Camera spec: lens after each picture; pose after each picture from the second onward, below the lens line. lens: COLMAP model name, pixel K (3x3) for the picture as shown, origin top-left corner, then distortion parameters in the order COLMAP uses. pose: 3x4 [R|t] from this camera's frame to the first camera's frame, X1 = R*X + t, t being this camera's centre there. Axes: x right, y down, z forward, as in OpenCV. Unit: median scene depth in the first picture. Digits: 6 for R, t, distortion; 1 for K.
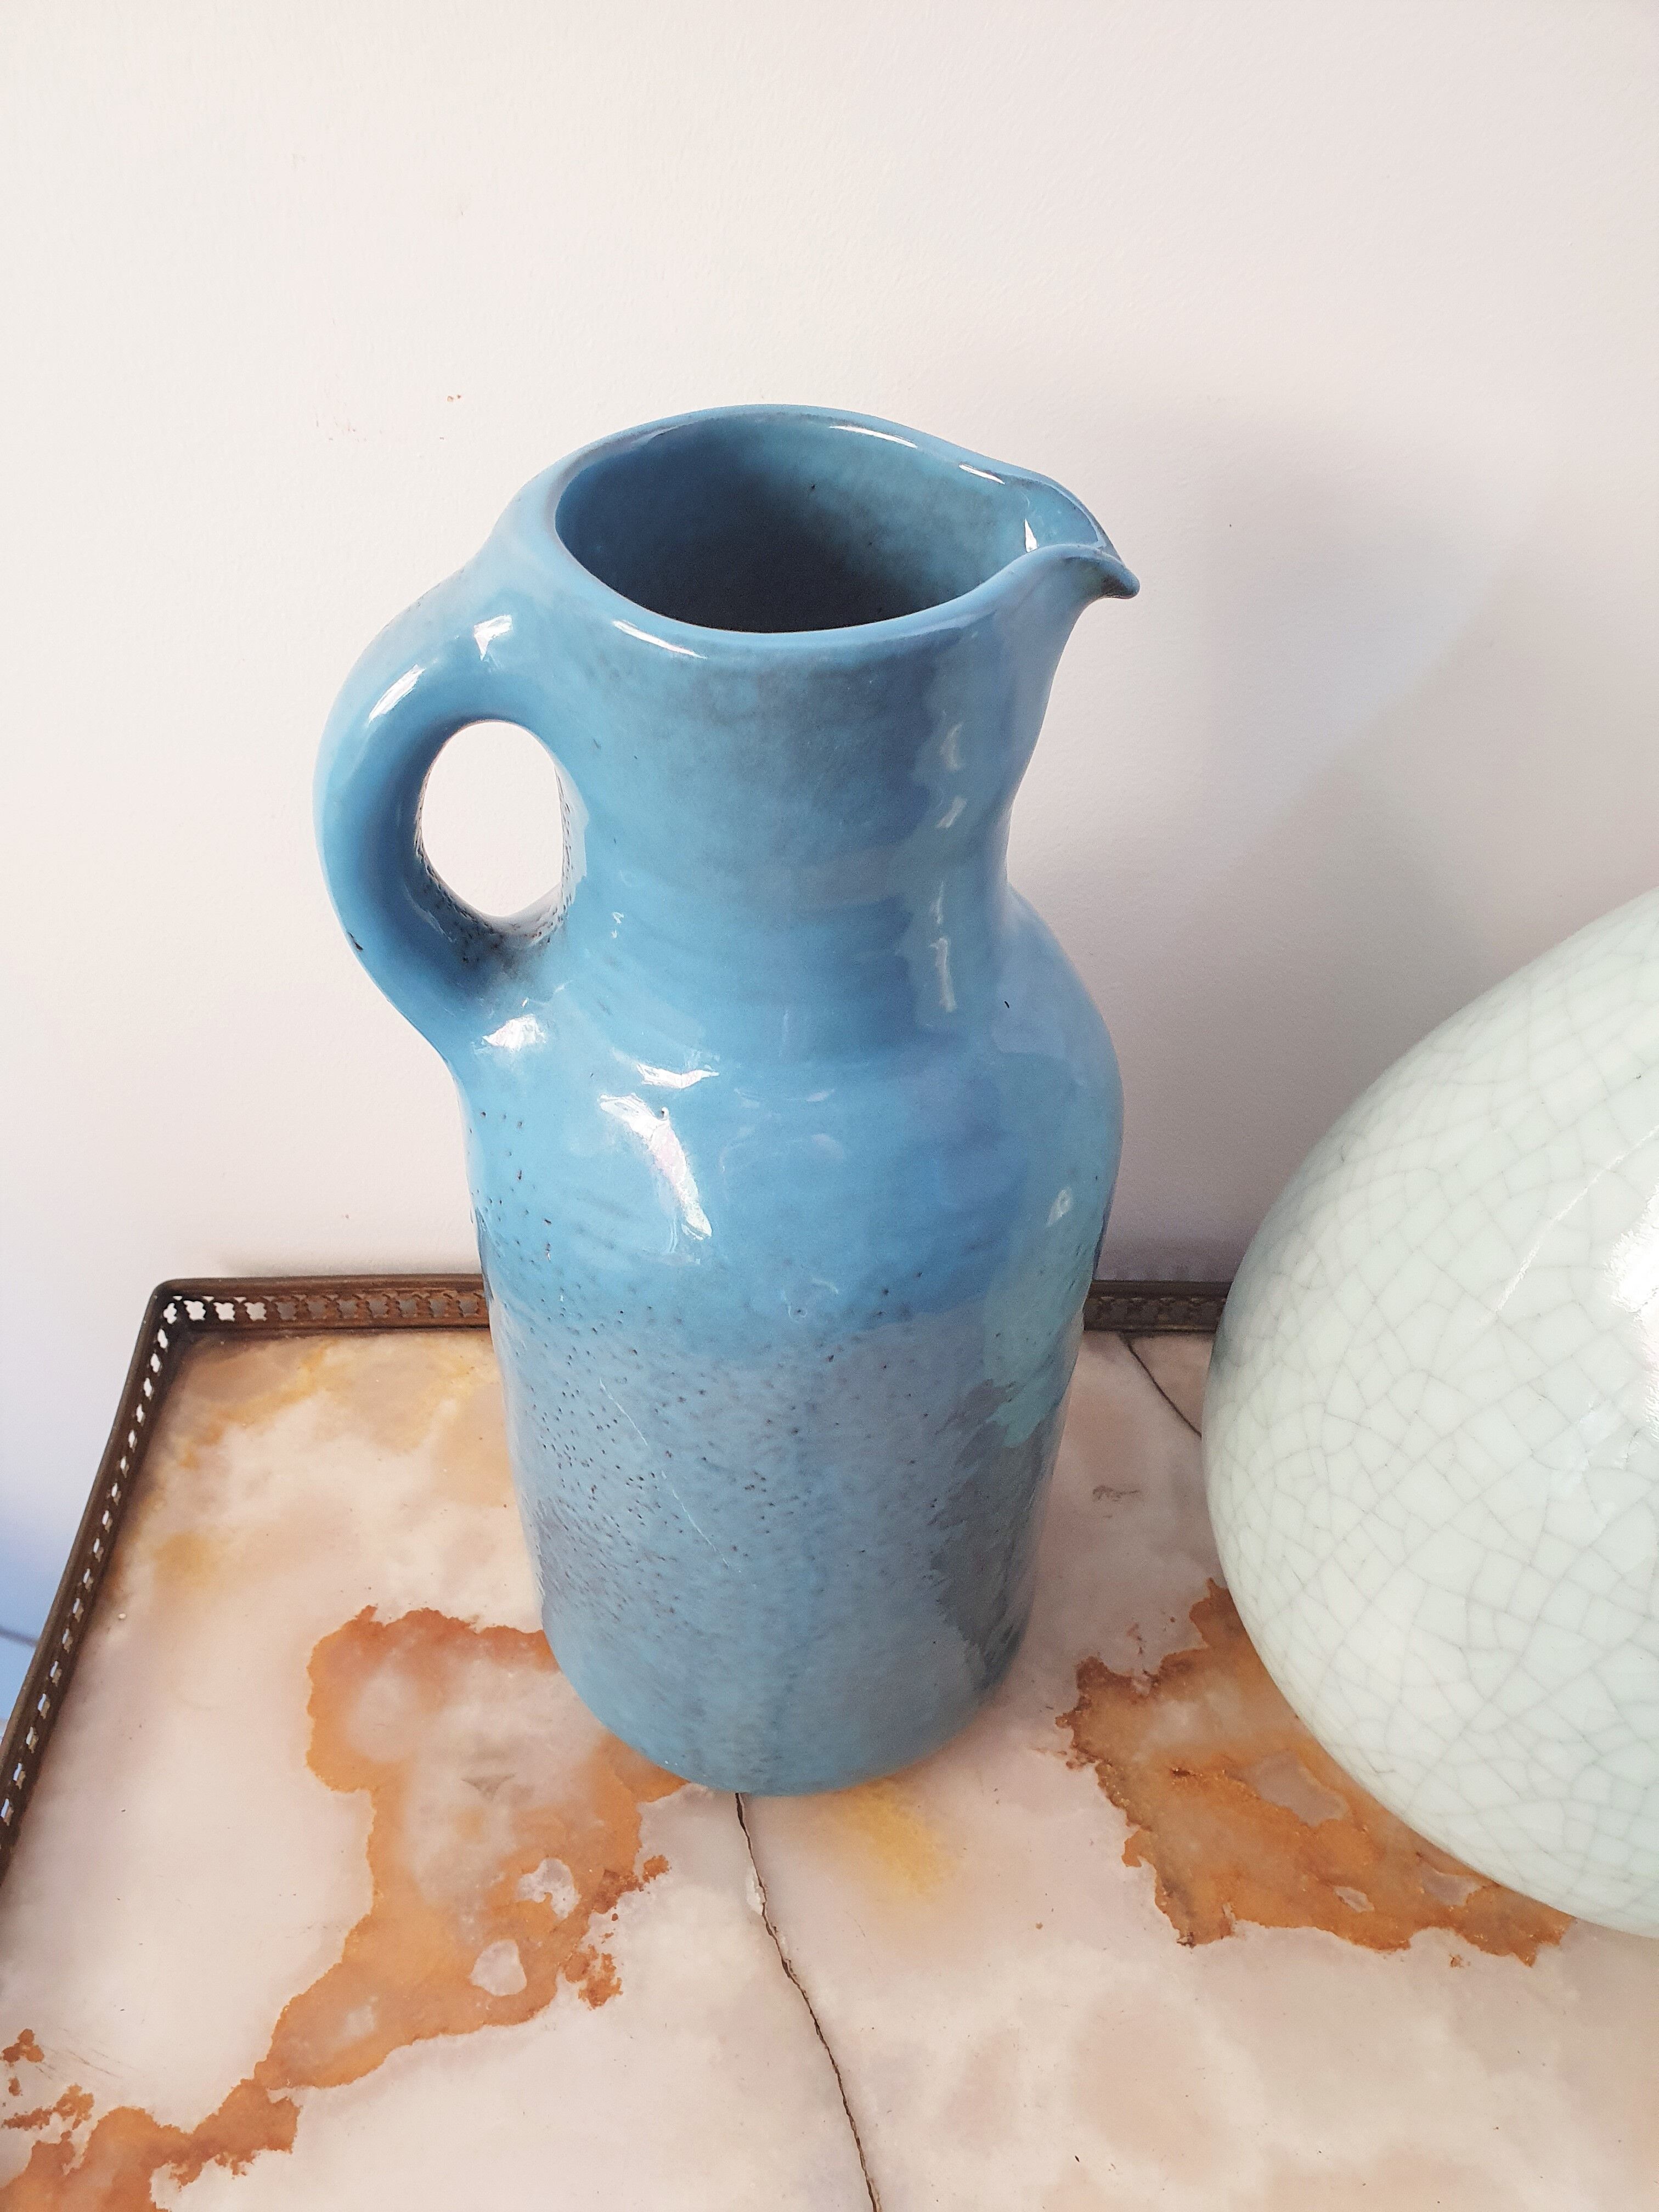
lens RADIAL K [[1671.7, 0, 829.5], [0, 1671.7, 1106.0], [0, 0, 1]] dist [-0.003154, -0.004371]
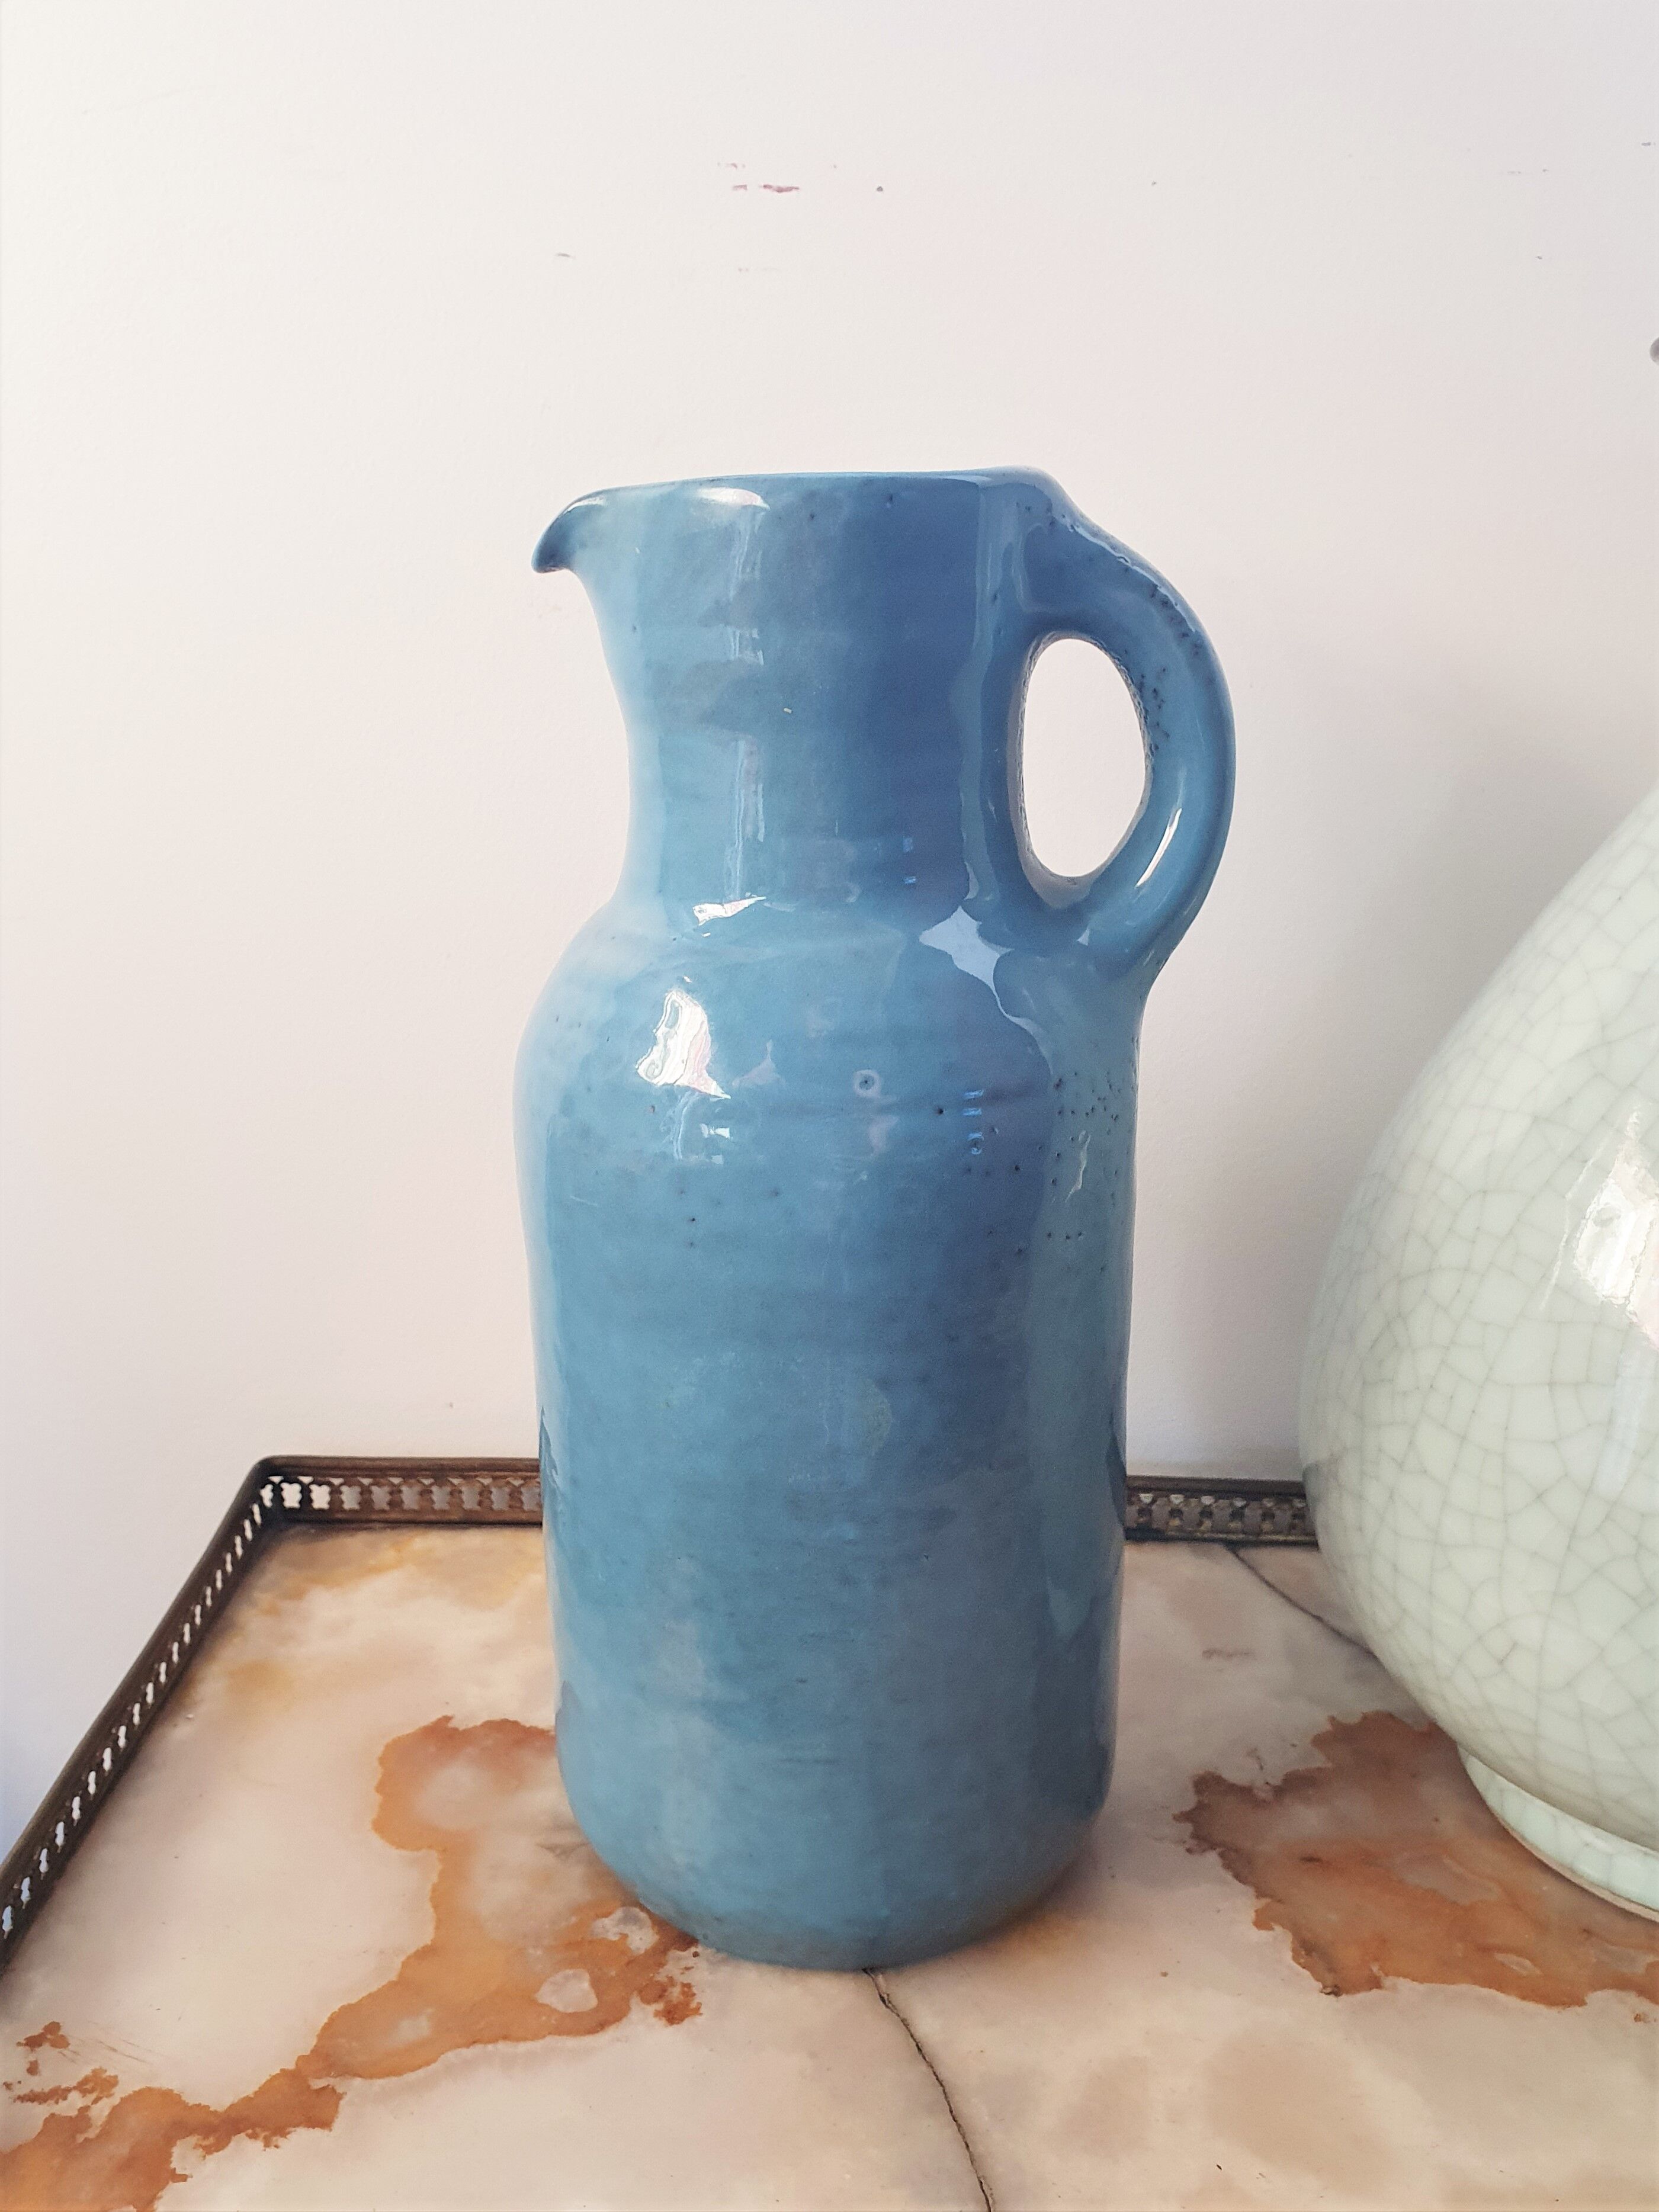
lens RADIAL K [[1766.0, 0, 829.5], [0, 1766.0, 1106.0], [0, 0, 1]] dist [-0.001705, -0.005751]
pose [[0.999077, 0.000280, -0.042961, -0.013991], [-0.018036, 0.910324, -0.413503, 0.459123], [0.038992, 0.413897, 0.909488, -0.066326]]
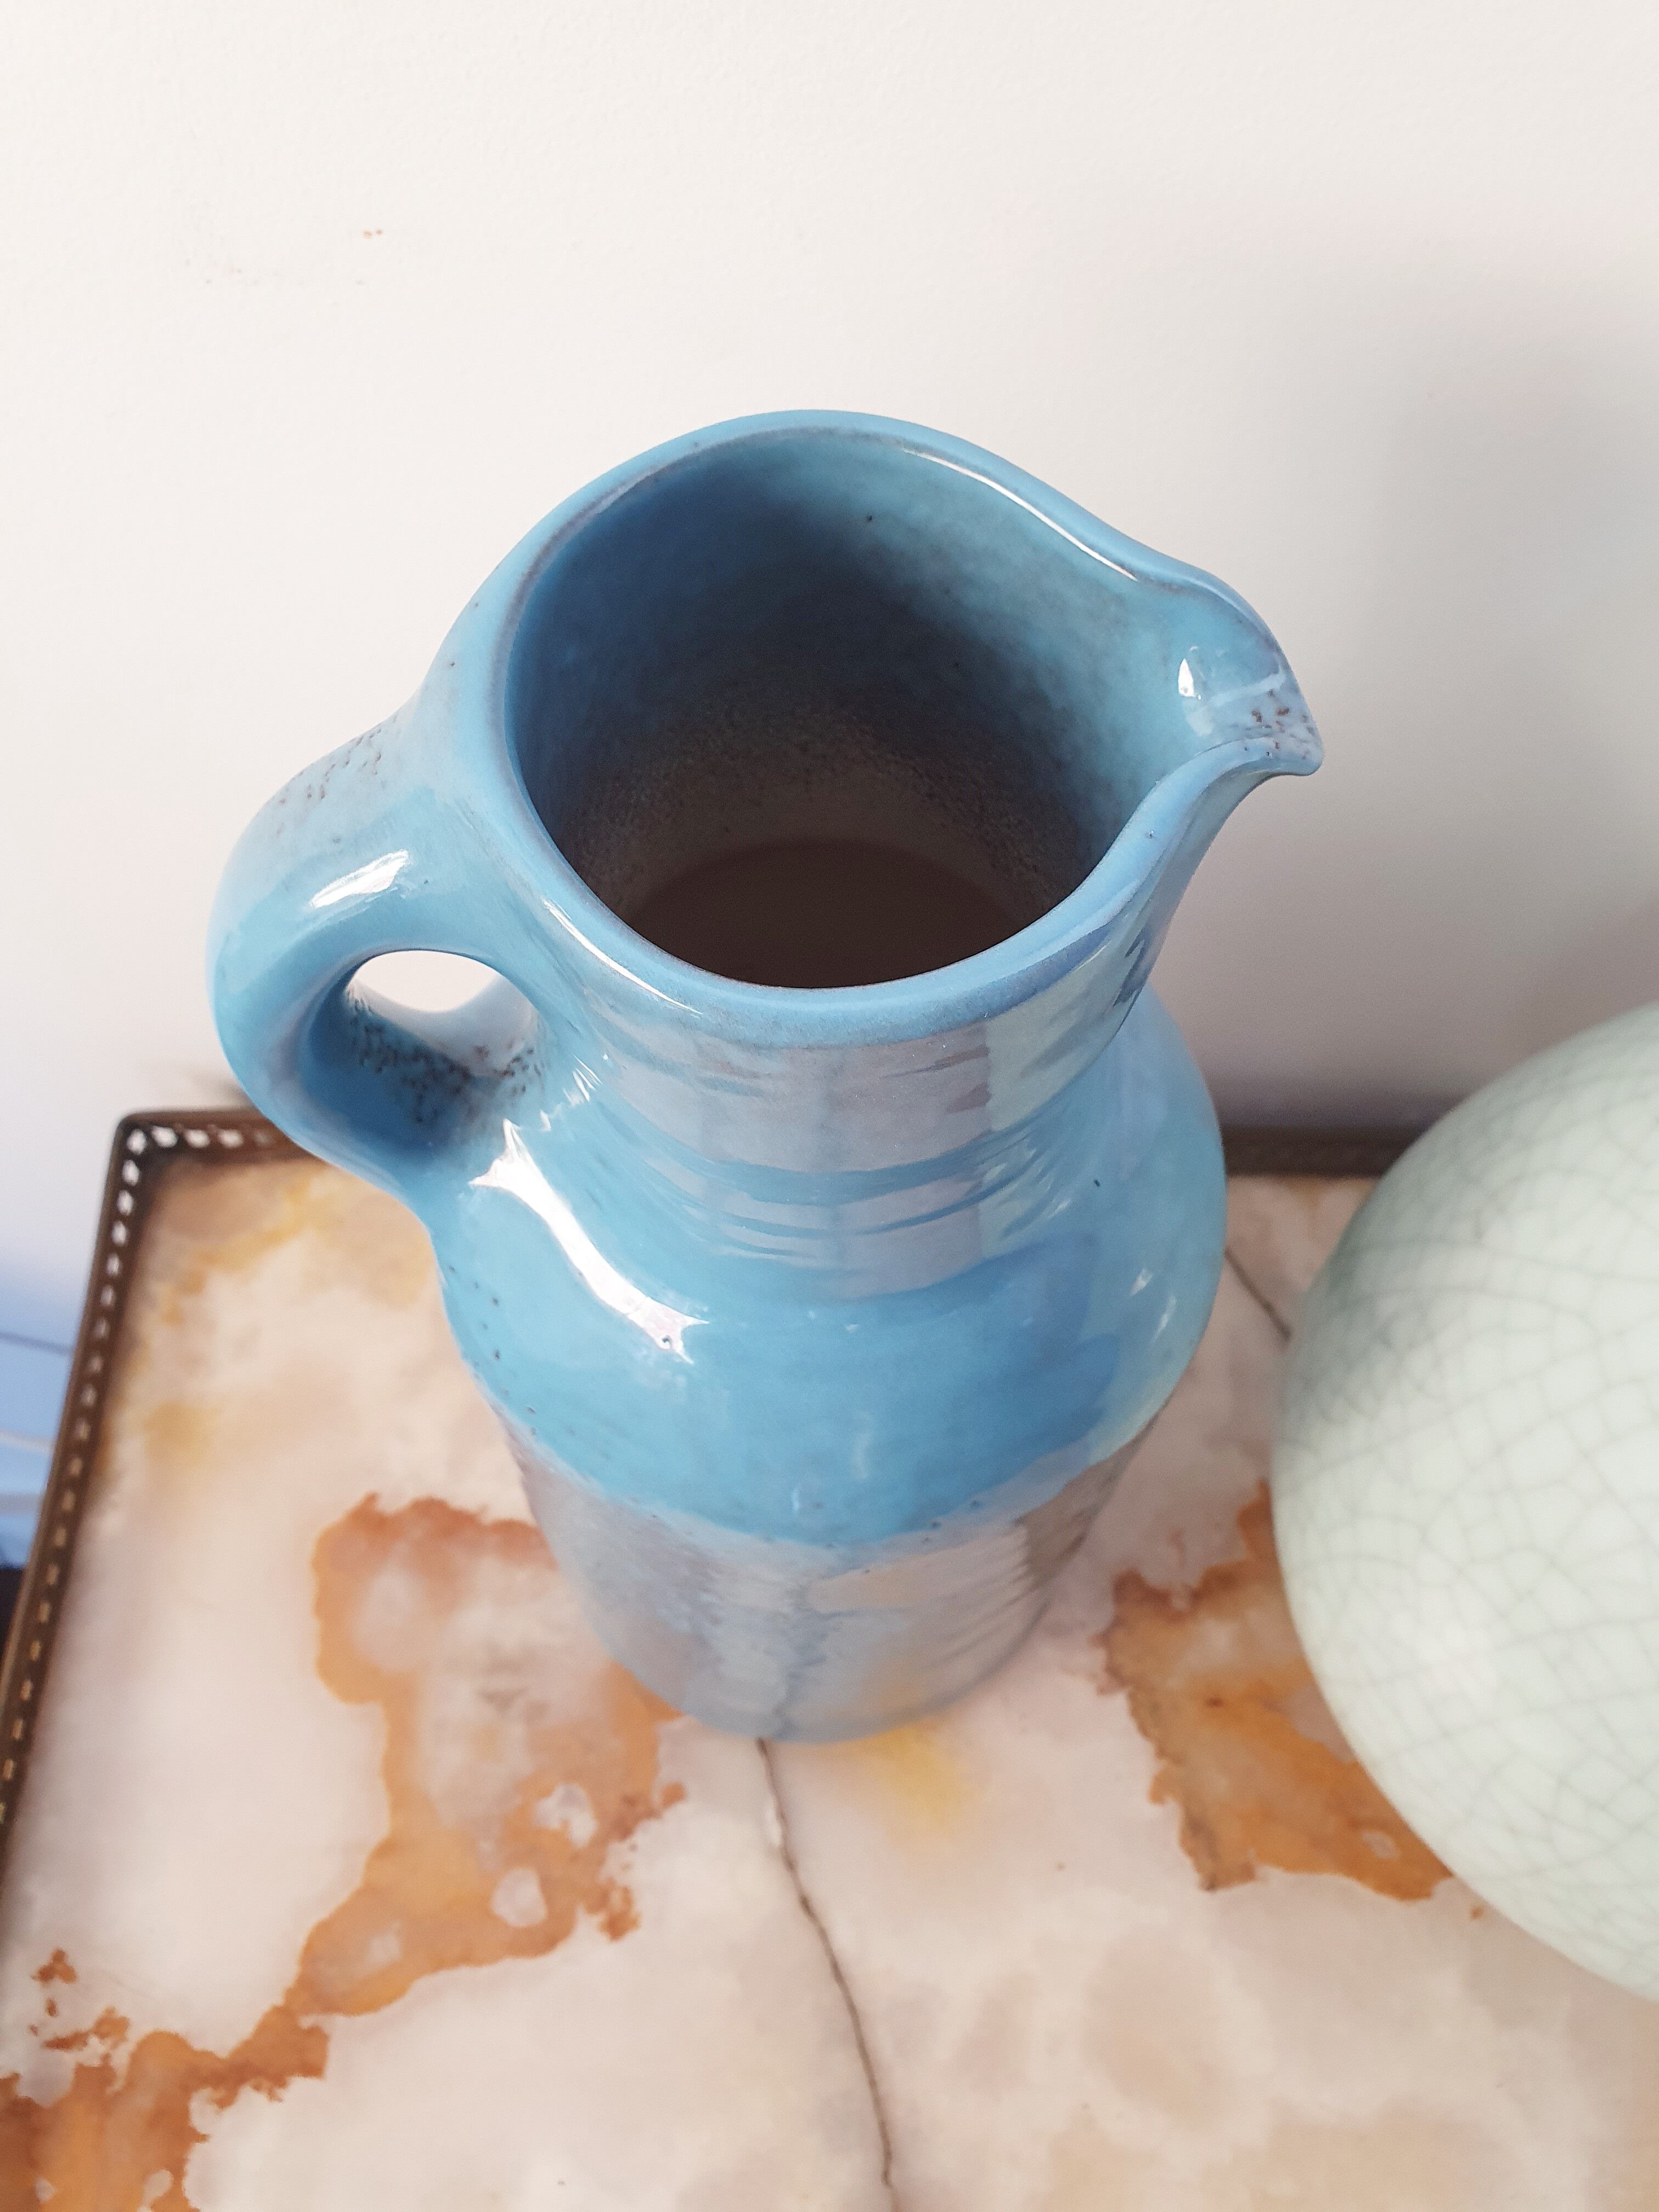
lens RADIAL K [[1732.5, 0, 829.5], [0, 1732.5, 1106.0], [0, 0, 1]] dist [-0.021356, -0.003205]
pose [[0.999656, 0.022703, -0.013159, -0.008259], [-0.017696, 0.953527, 0.300786, -0.244269], [0.019376, -0.300450, 0.953601, 0.155149]]
